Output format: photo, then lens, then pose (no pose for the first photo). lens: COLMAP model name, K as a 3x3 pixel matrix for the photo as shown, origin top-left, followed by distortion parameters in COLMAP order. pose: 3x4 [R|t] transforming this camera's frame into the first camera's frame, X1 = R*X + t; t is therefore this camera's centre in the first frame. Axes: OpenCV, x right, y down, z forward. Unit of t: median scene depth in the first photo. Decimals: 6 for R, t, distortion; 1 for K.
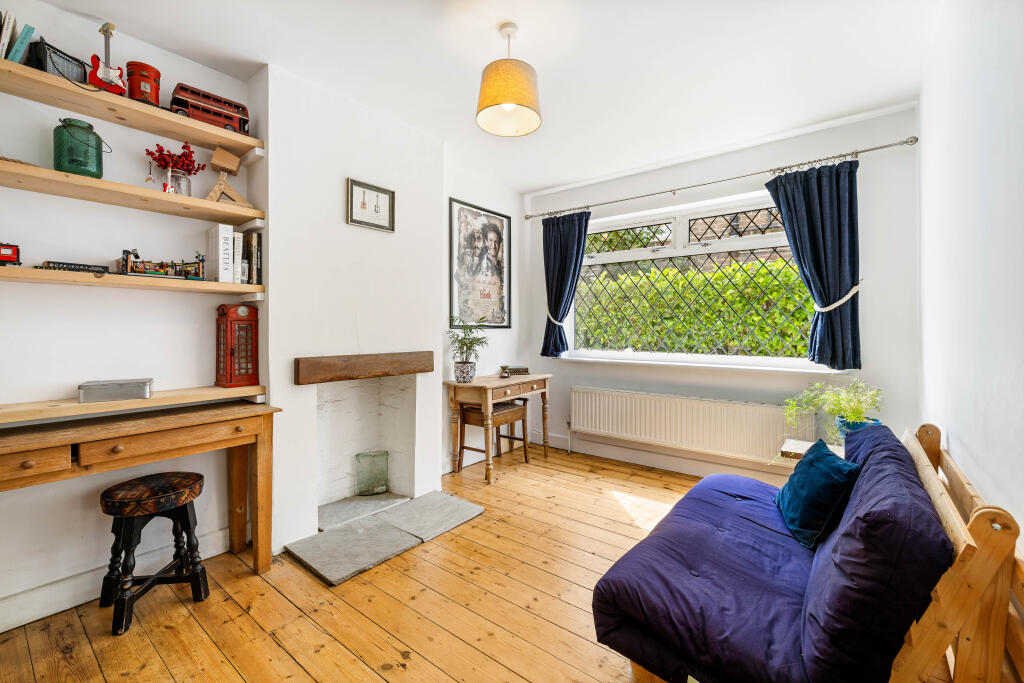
lens RADIAL K [[433.0, 0, 503.8], [0, 433.0, 334.5], [0, 0, 1]] dist [0.003126, -0.000602]
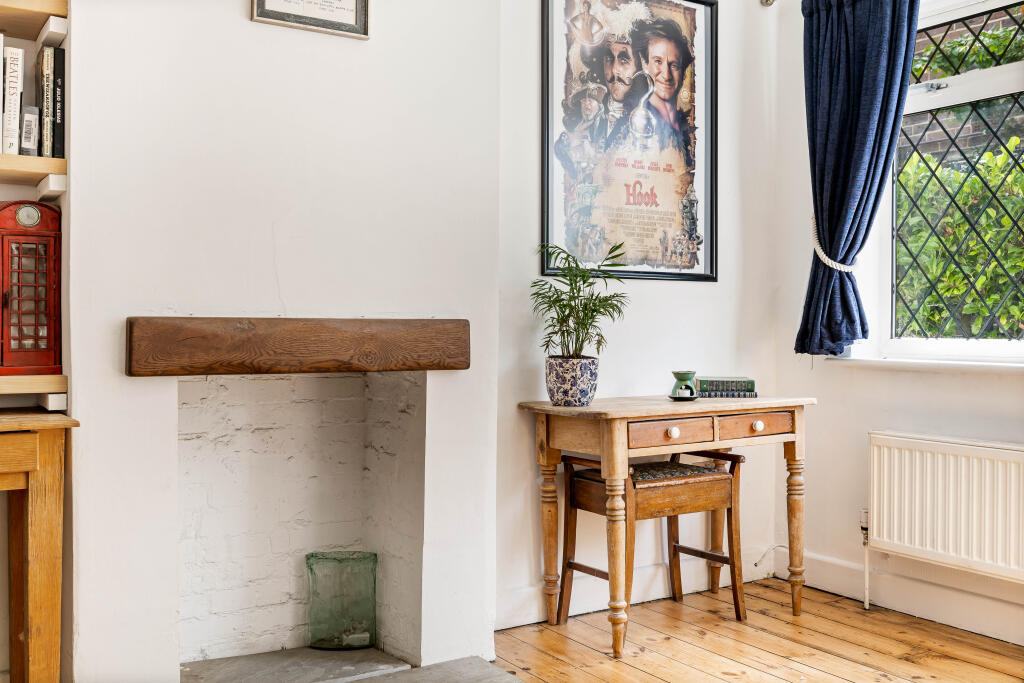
lens RADIAL K [[999.1, 0, 513.0], [0, 999.1, 337.9], [0, 0, 1]] dist [0.004457, 0.000000]
pose [[0.946865, 0.006987, -0.321555, 0.158031], [-0.008862, 0.999951, -0.004366, 0.050198], [0.321509, 0.006983, 0.946881, 0.085424]]
